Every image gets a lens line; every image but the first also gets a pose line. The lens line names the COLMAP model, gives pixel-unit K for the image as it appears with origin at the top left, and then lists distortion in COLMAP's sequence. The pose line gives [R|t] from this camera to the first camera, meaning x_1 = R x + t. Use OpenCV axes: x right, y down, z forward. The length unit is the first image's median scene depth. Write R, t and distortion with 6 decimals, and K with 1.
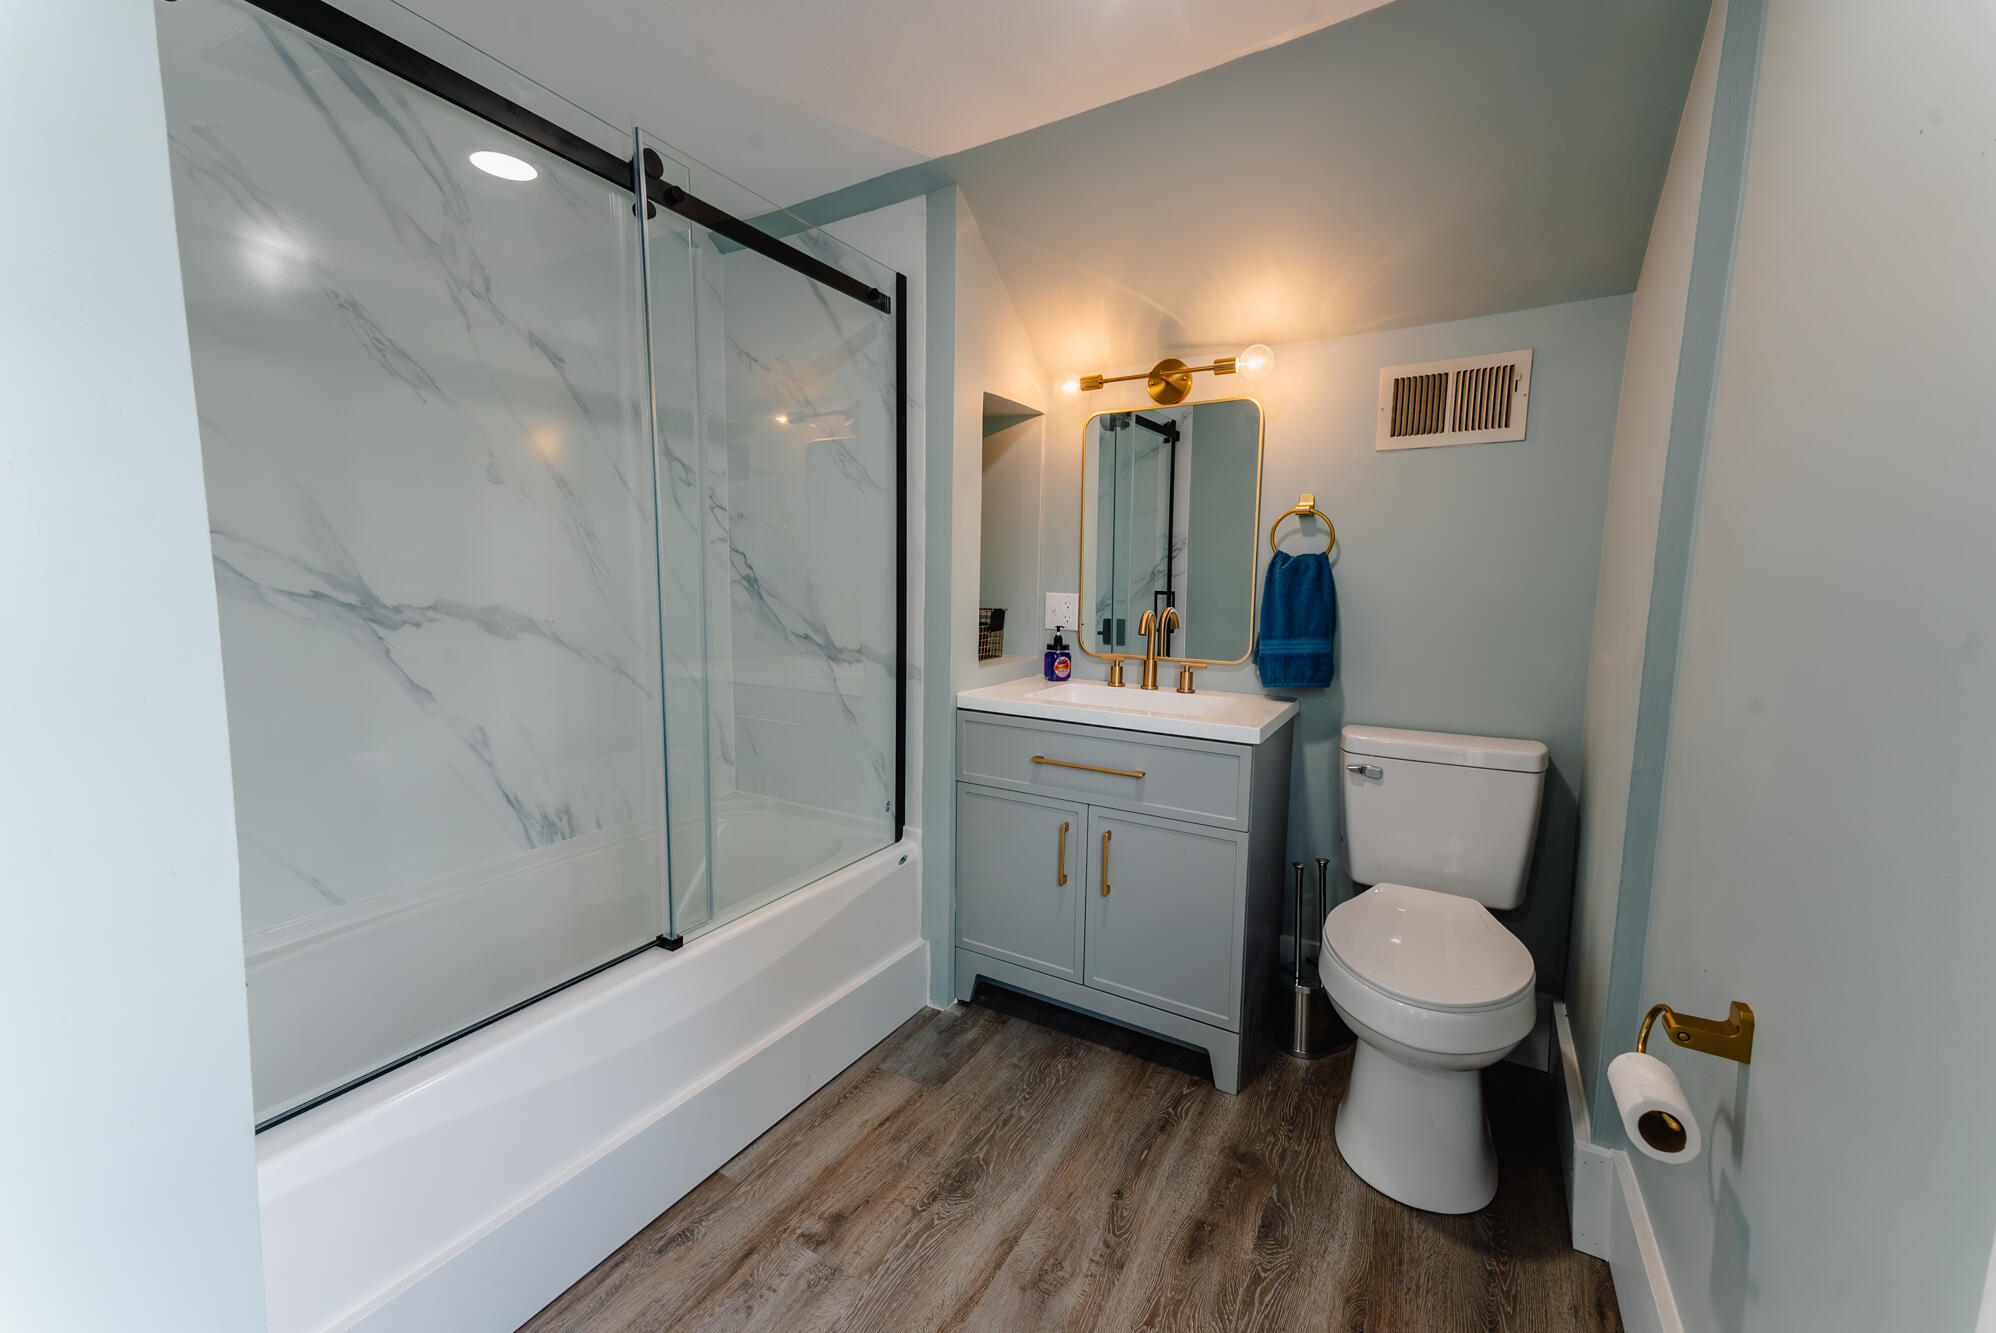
lens RADIAL K [[816.3, 0, 995.0], [0, 816.3, 664.8], [0, 0, 1]] dist [0.027168, 0.001023]
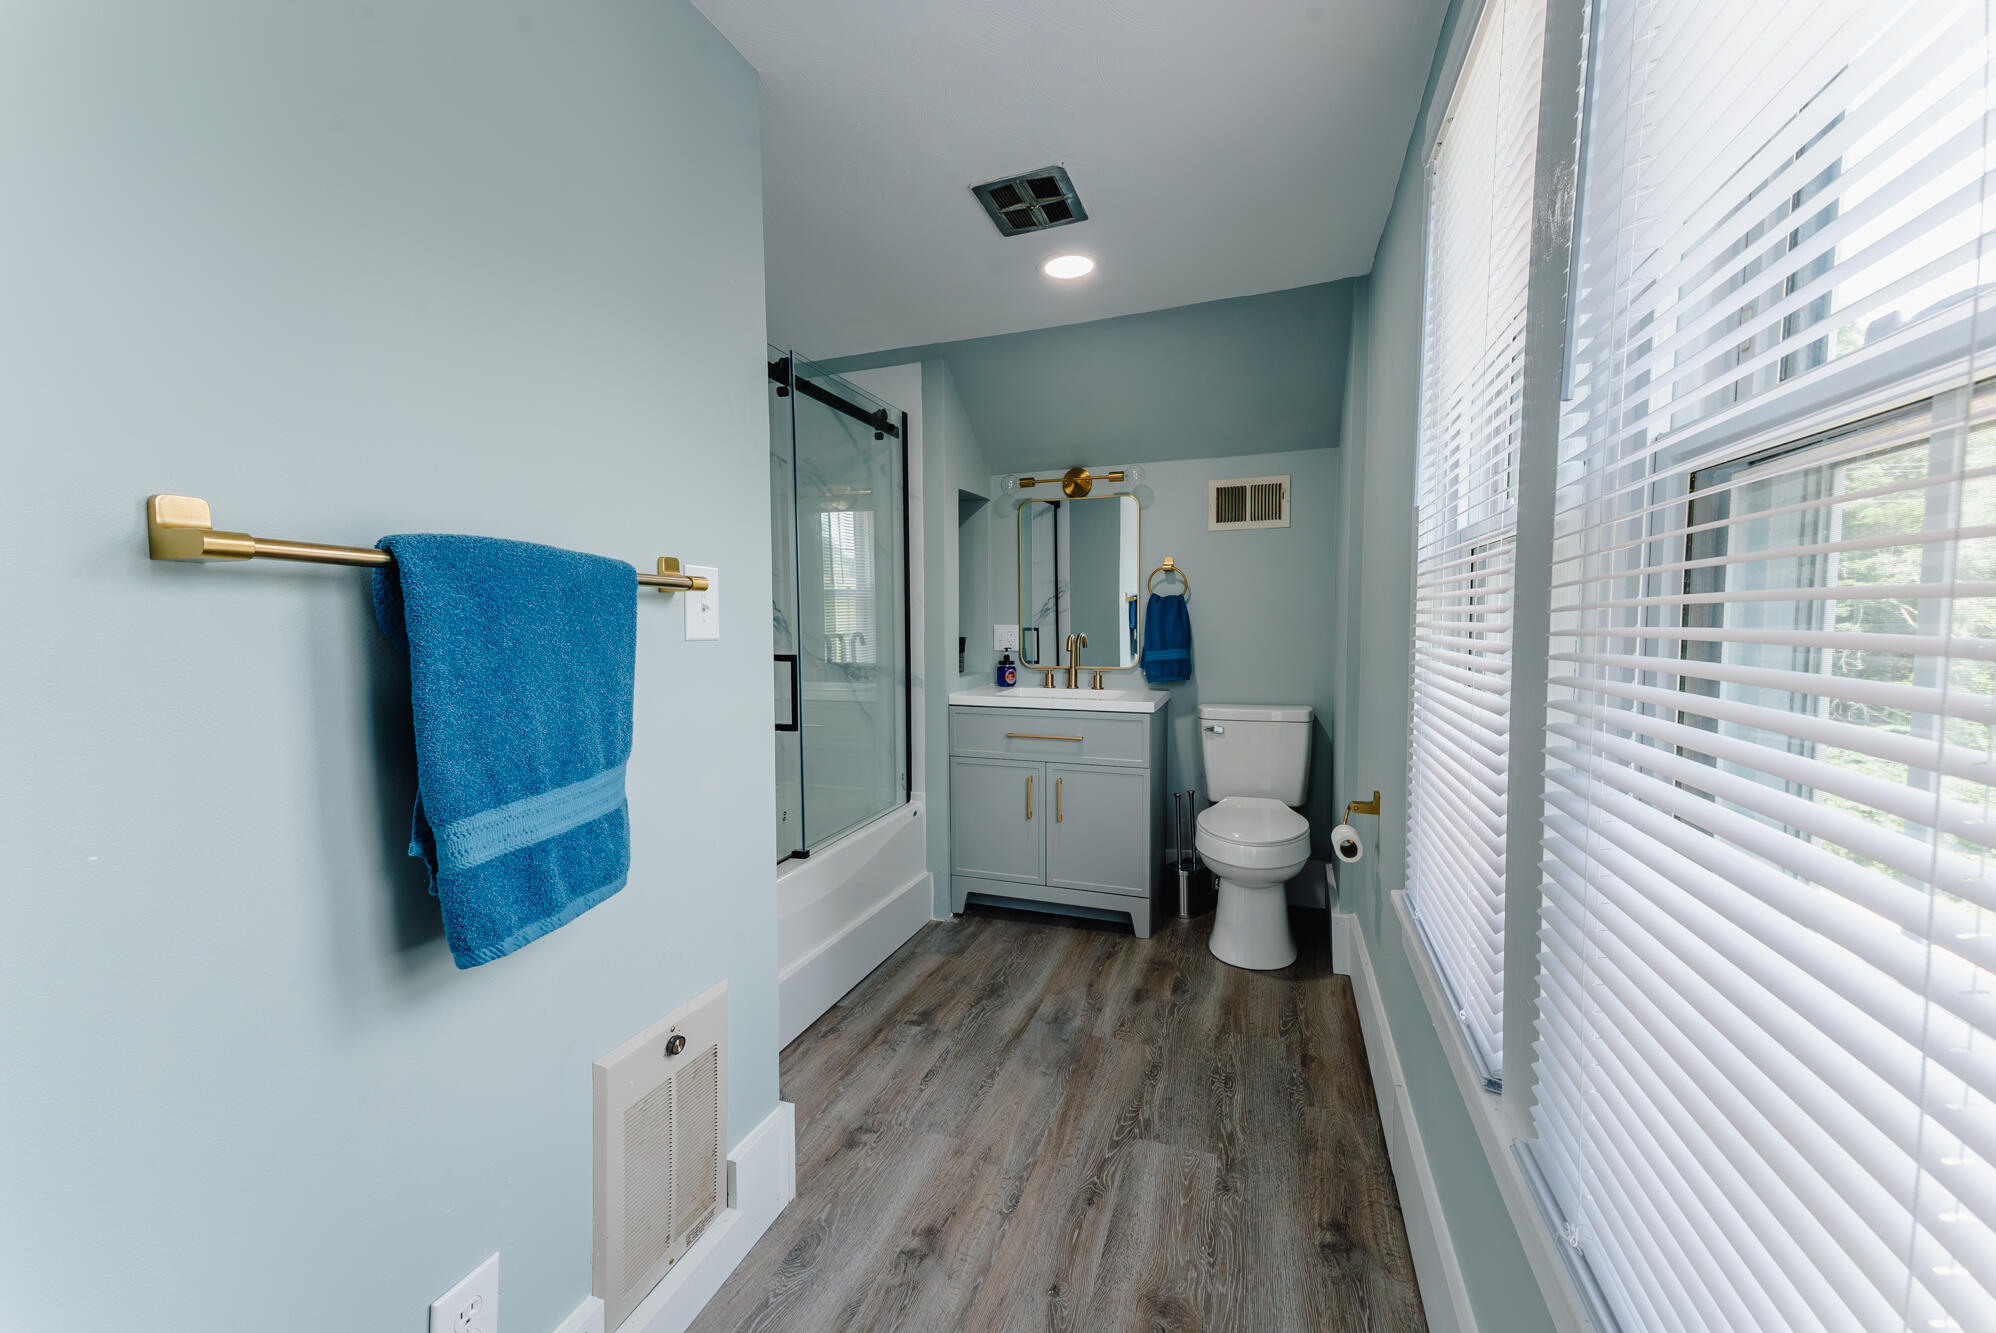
lens RADIAL K [[816.3, 0, 1011.8], [0, 816.3, 661.3], [0, 0, 1]] dist [0.027168, 0.001023]
pose [[0.978128, -0.031452, 0.205611, -0.240081], [0.042235, 0.997941, -0.048267, 0.052168], [-0.203670, 0.055896, 0.977443, -0.452683]]
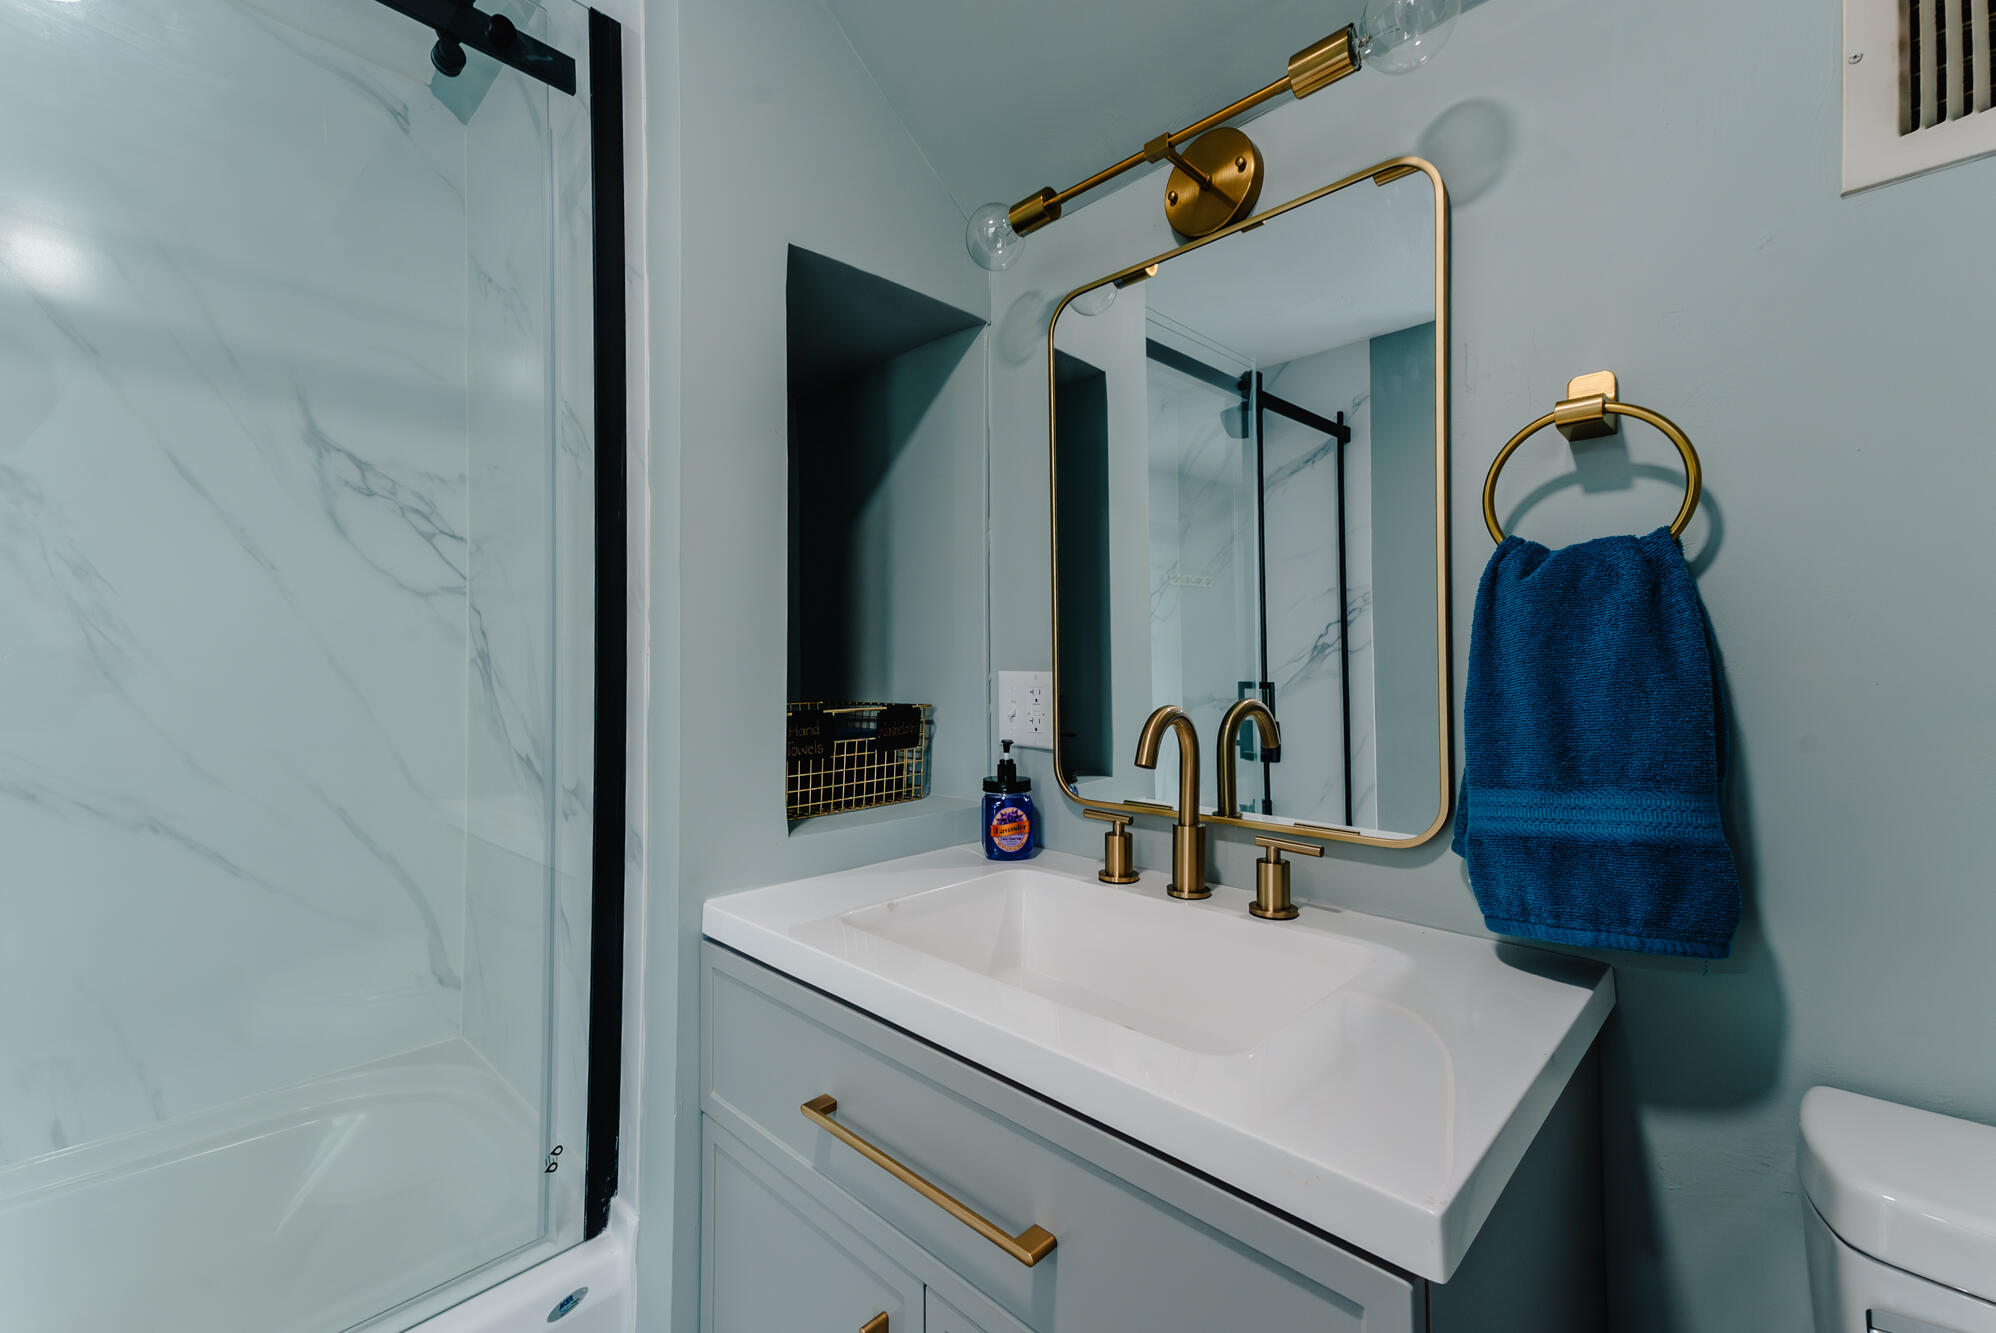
lens RADIAL K [[816.3, 0, 1012.7], [0, 816.3, 660.8], [0, 0, 1]] dist [0.027168, 0.001023]
pose [[0.970304, -0.019536, -0.241100, 0.227922], [-0.009753, 0.992763, -0.119693, -0.042411], [0.241694, 0.118490, 0.963091, 0.625128]]
